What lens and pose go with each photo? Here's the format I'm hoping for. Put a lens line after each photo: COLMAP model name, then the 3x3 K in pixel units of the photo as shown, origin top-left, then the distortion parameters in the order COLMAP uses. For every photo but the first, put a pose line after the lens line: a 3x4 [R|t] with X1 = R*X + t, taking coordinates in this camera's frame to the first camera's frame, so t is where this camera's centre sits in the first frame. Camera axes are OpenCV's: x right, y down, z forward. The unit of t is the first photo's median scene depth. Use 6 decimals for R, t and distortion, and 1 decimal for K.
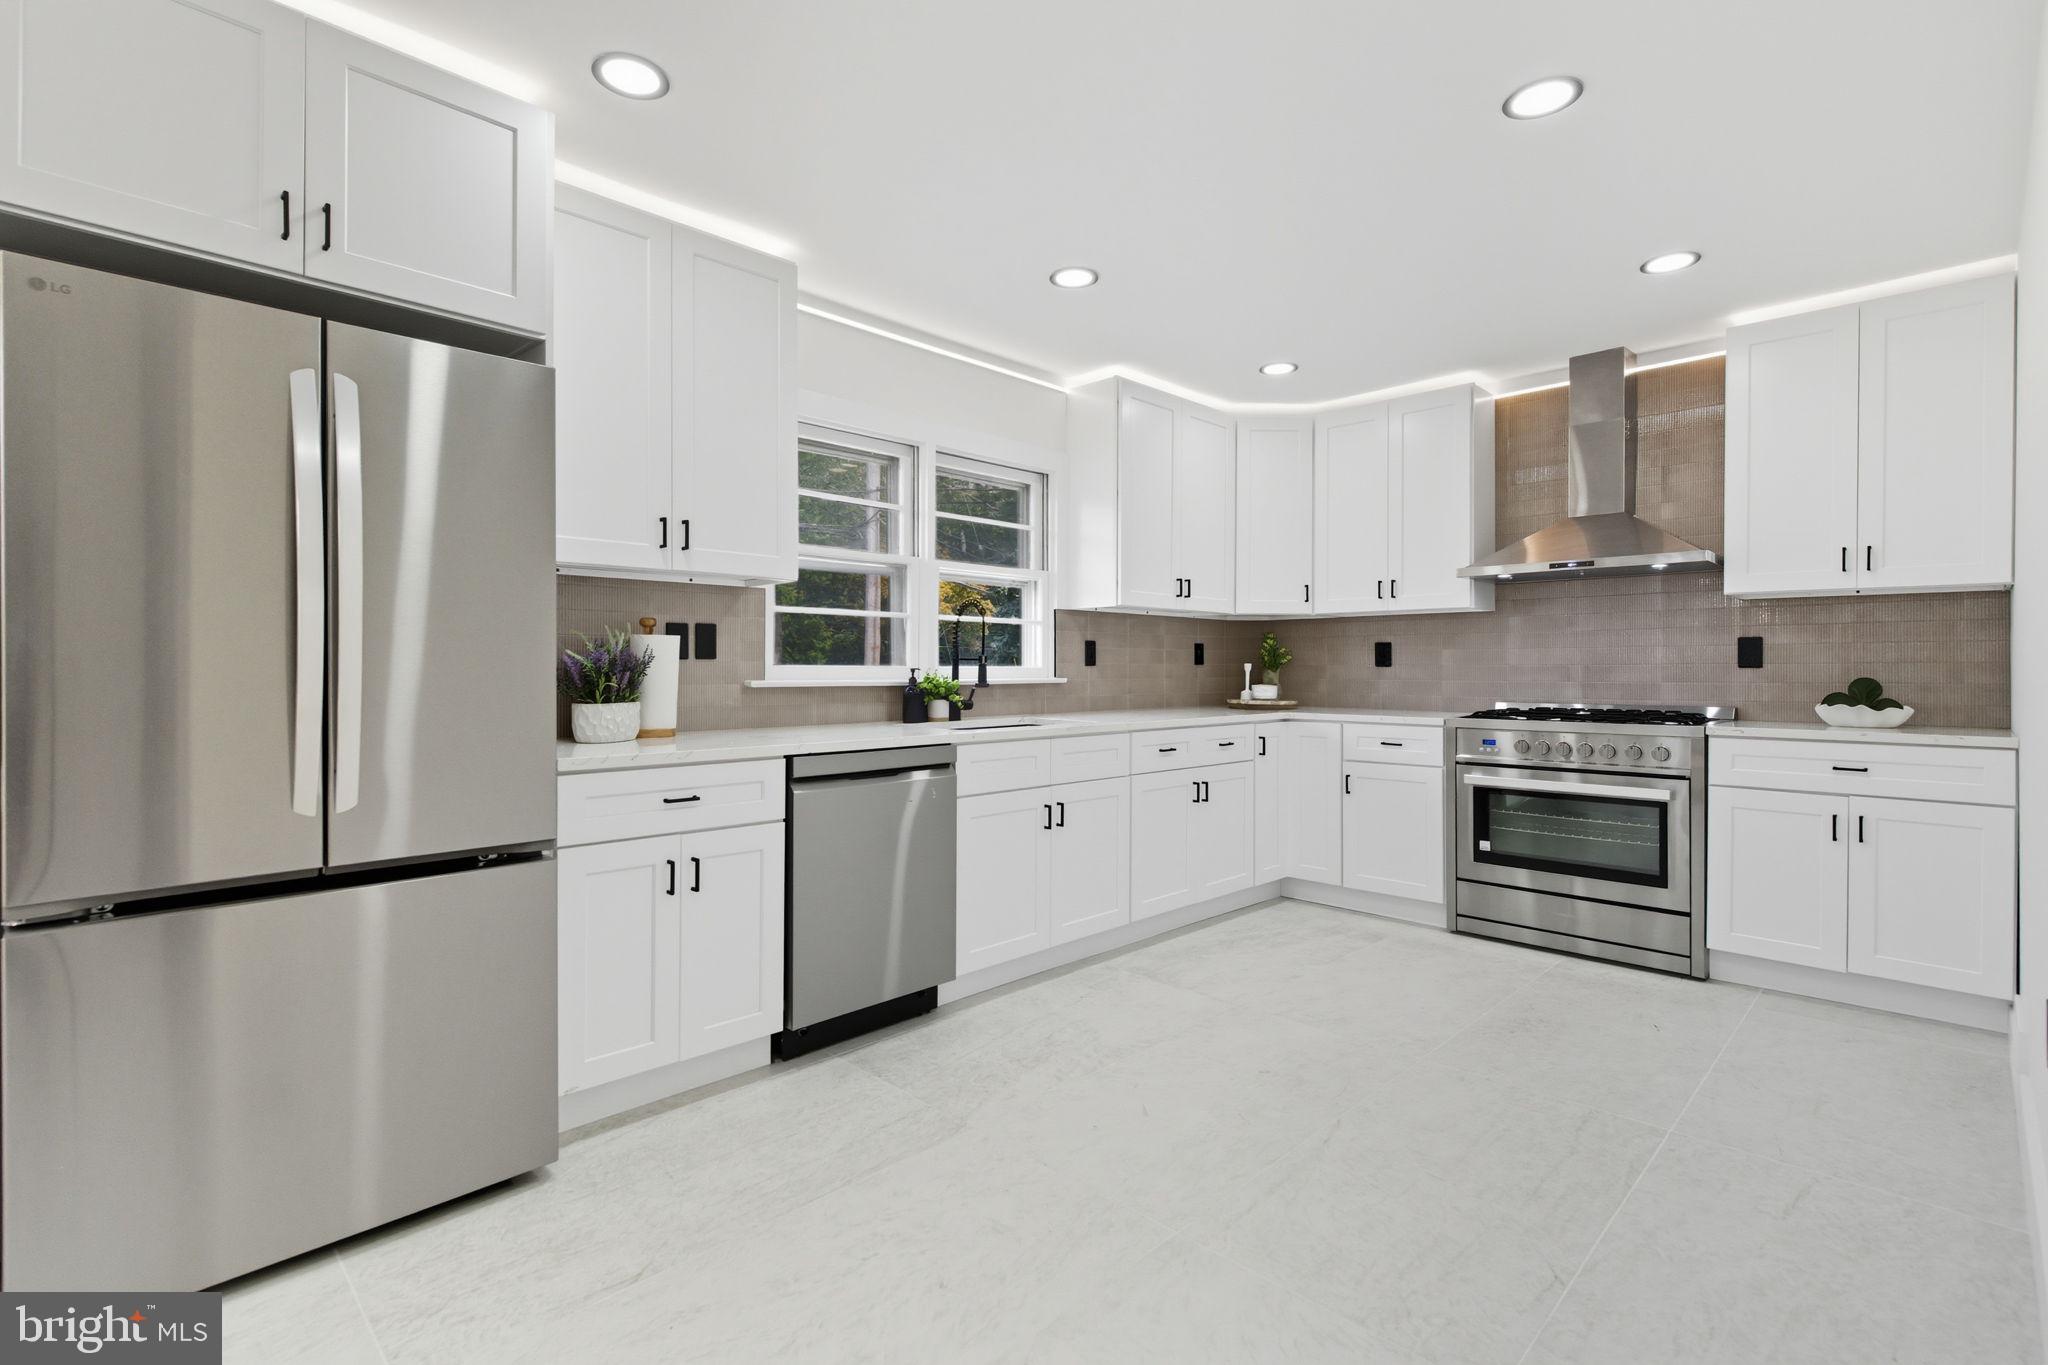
lens RADIAL K [[946.1, 0, 1029.7], [0, 946.1, 674.9], [0, 0, 1]] dist [0.004064, 0.000394]
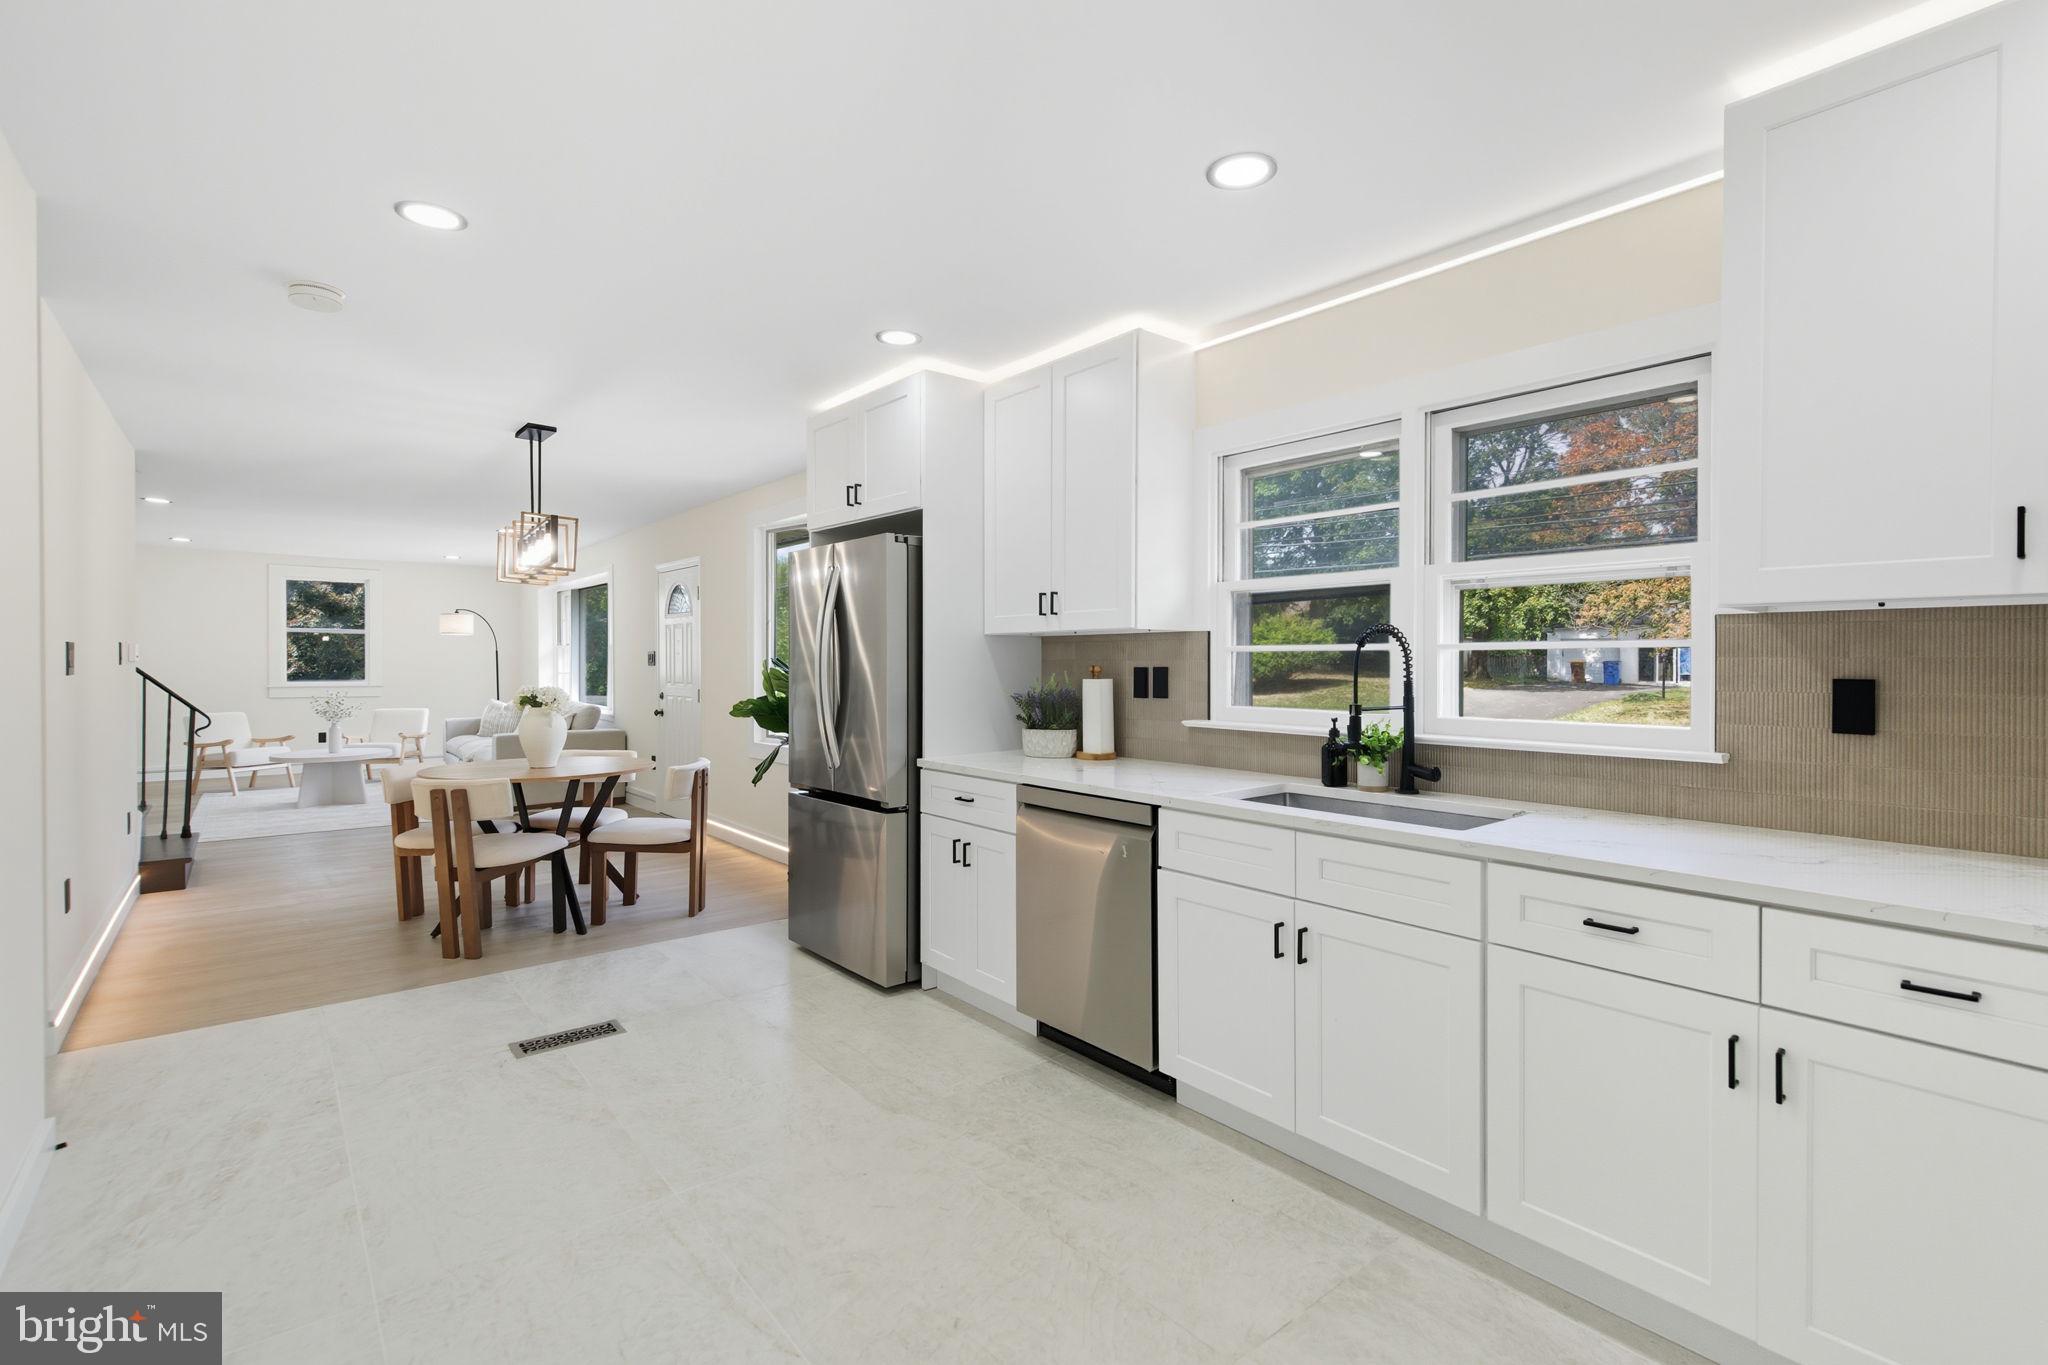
lens RADIAL K [[946.1, 0, 1029.7], [0, 946.1, 674.9], [0, 0, 1]] dist [0.004064, 0.000394]
pose [[-0.110828, 0.015004, -0.993726, 0.592153], [-0.005603, 0.999861, 0.015722, -0.045708], [0.993824, 0.007310, -0.110728, 0.718909]]
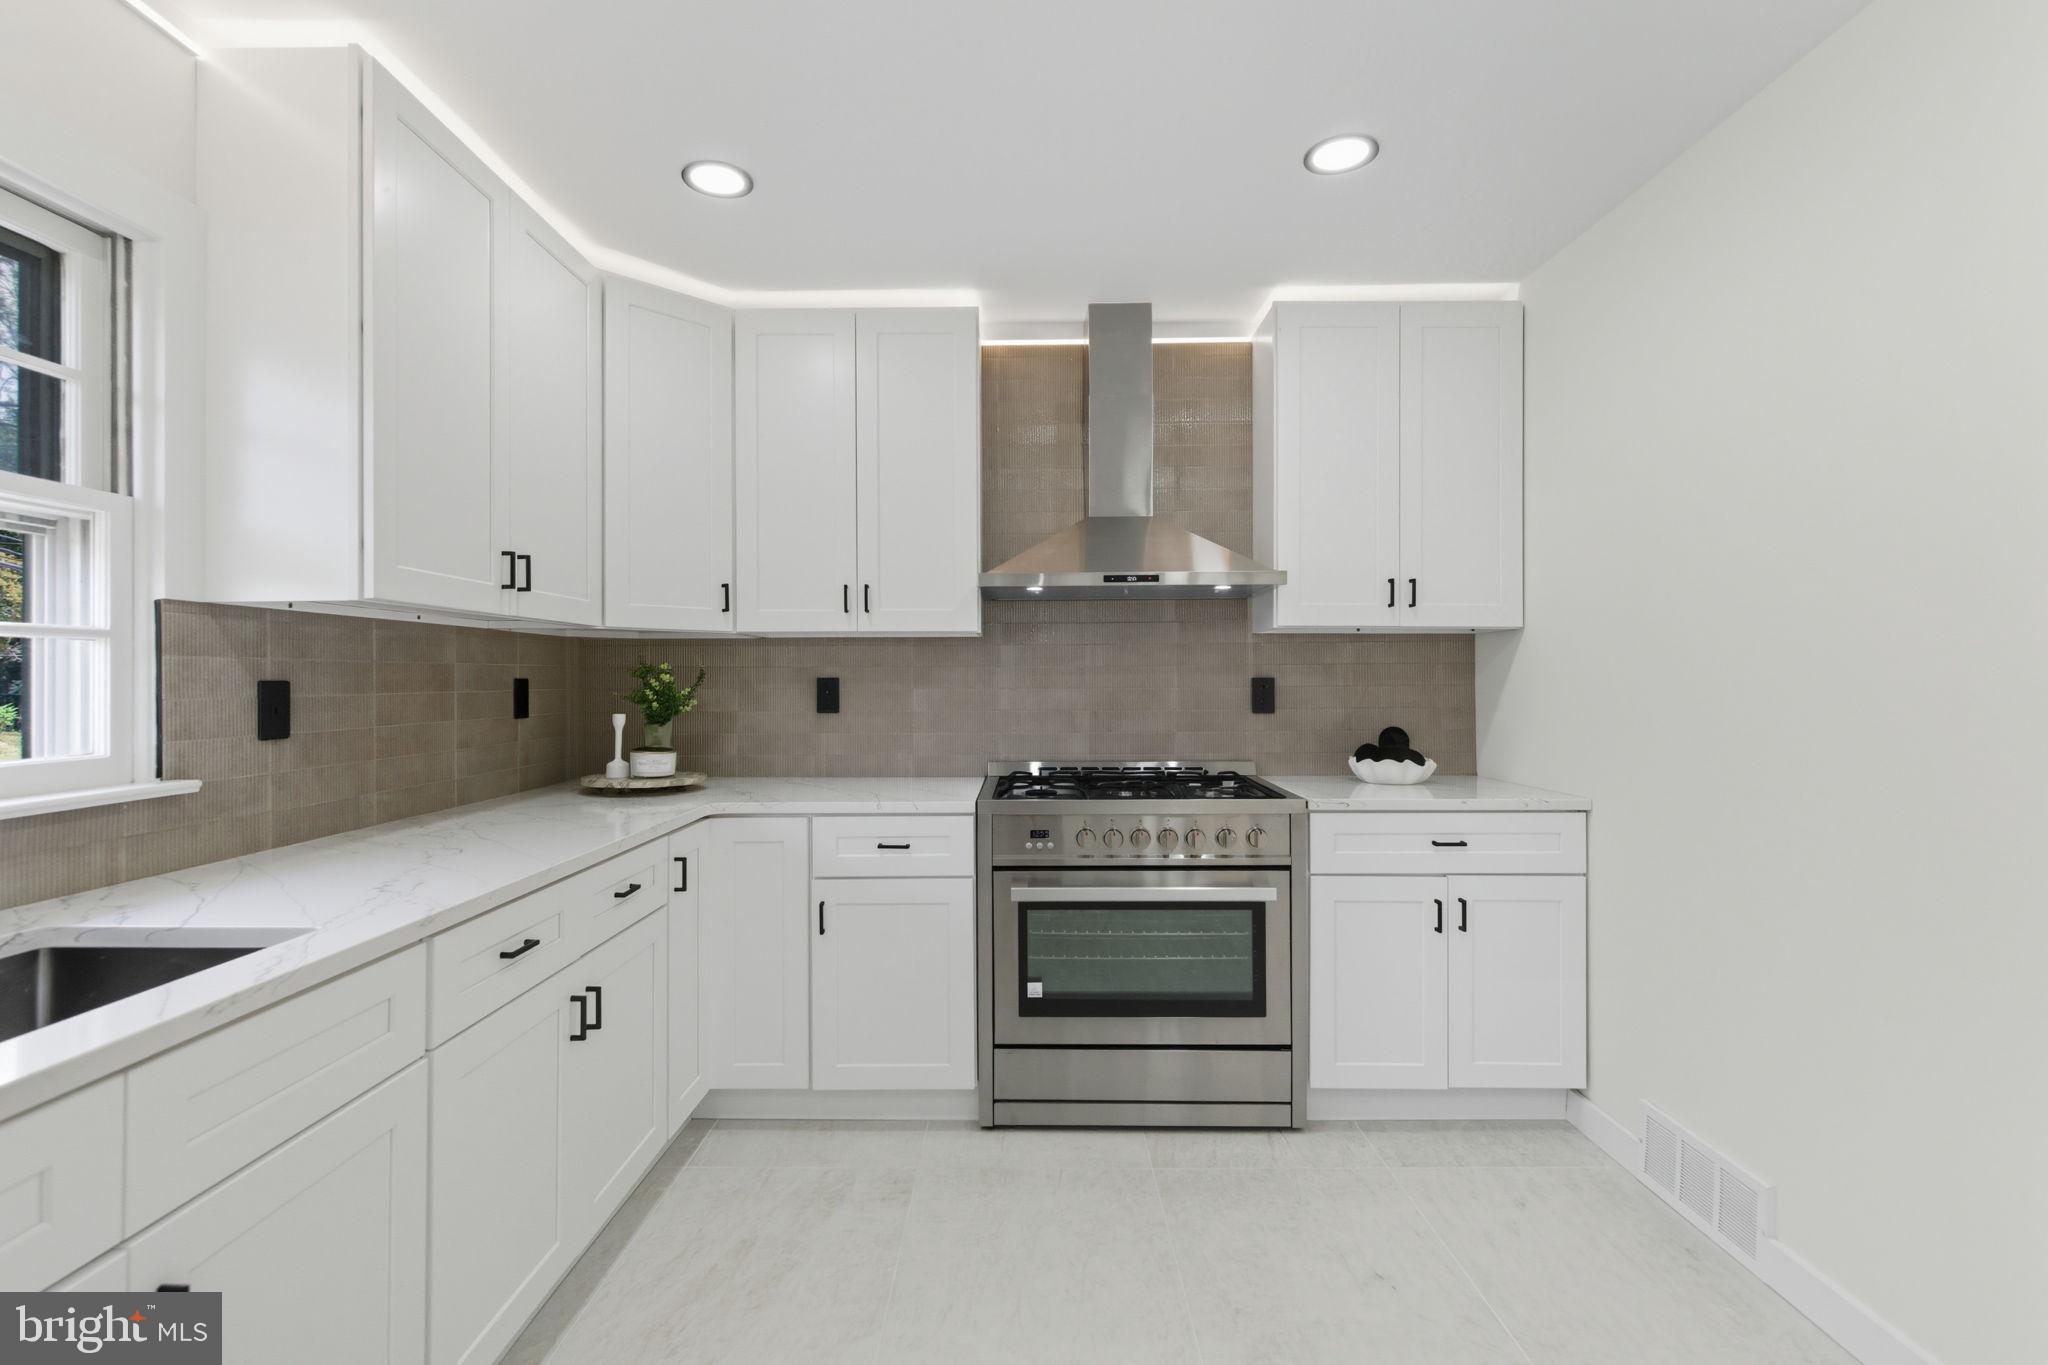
lens RADIAL K [[946.1, 0, 1029.7], [0, 946.1, 674.9], [0, 0, 1]] dist [0.004064, 0.000394]
pose [[0.722929, 0.000504, 0.690922, 0.017103], [0.008761, 0.999913, -0.009896, -0.033845], [-0.690867, 0.013207, 0.722861, 0.500207]]
